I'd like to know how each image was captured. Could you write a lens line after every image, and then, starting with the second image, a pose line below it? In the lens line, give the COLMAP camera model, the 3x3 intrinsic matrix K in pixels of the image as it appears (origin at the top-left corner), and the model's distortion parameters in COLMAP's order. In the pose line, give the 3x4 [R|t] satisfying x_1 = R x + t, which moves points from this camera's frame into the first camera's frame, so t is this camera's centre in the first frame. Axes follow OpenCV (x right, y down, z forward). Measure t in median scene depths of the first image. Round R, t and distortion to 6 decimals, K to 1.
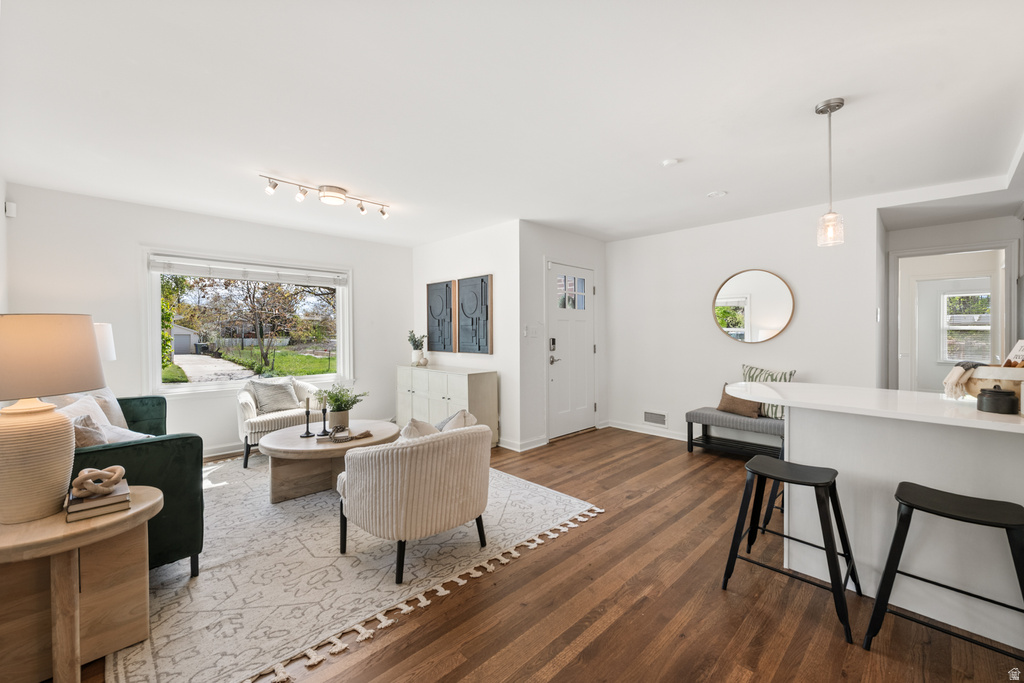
lens RADIAL K [[407.8, 0, 518.1], [0, 407.8, 336.3], [0, 0, 1]] dist [0.007210, 0.000041]
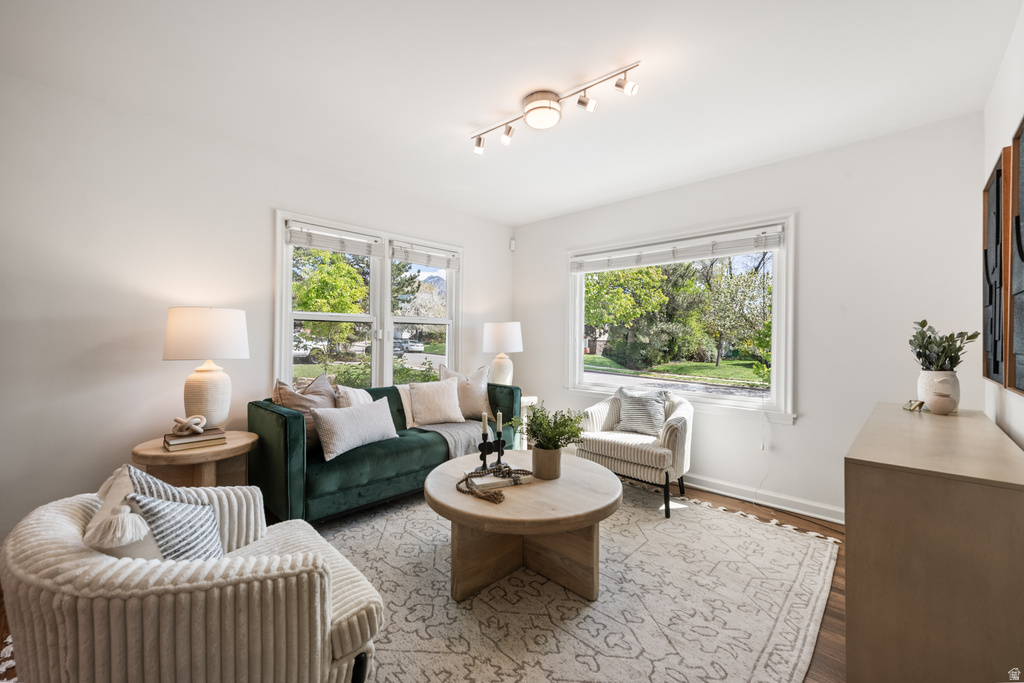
lens RADIAL K [[407.8, 0, 518.1], [0, 407.8, 336.3], [0, 0, 1]] dist [0.007210, 0.000041]
pose [[0.042458, -0.003181, -0.999093, 0.152525], [-0.018574, 0.999820, -0.003973, 0.012761], [0.998926, 0.018726, 0.042392, 0.748356]]
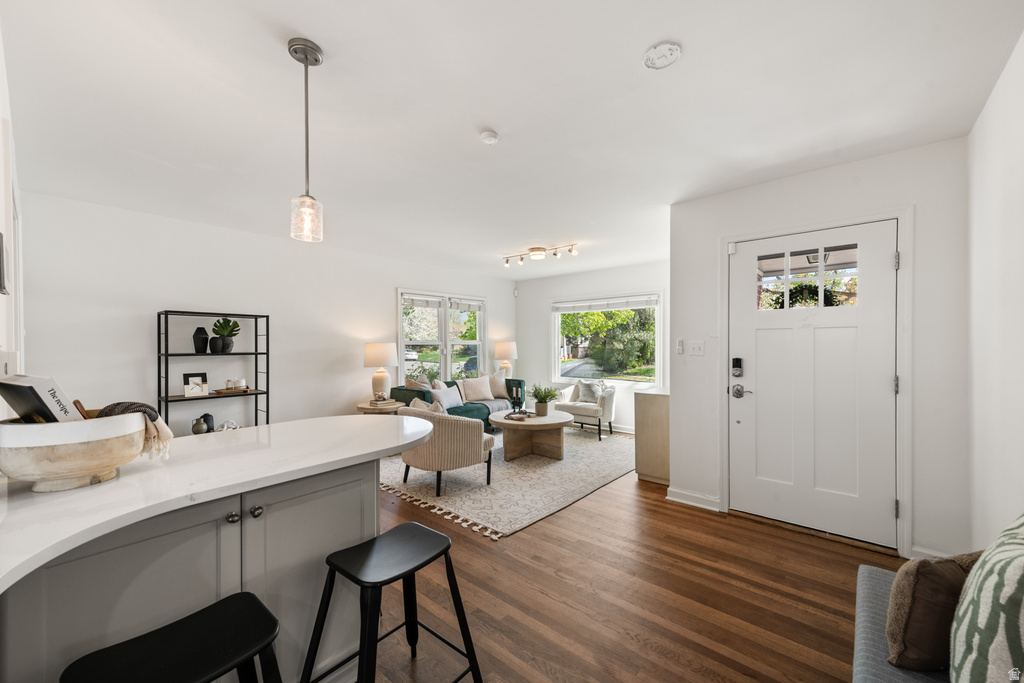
lens RADIAL K [[398.3, 0, 527.6], [0, 398.3, 347.2], [0, 0, 1]] dist [0.026179, 0.000040]
pose [[0.100977, 0.006914, -0.994865, 0.760612], [-0.005950, 0.999962, 0.006346, -0.015845], [0.994871, 0.005279, 0.101014, 0.654549]]
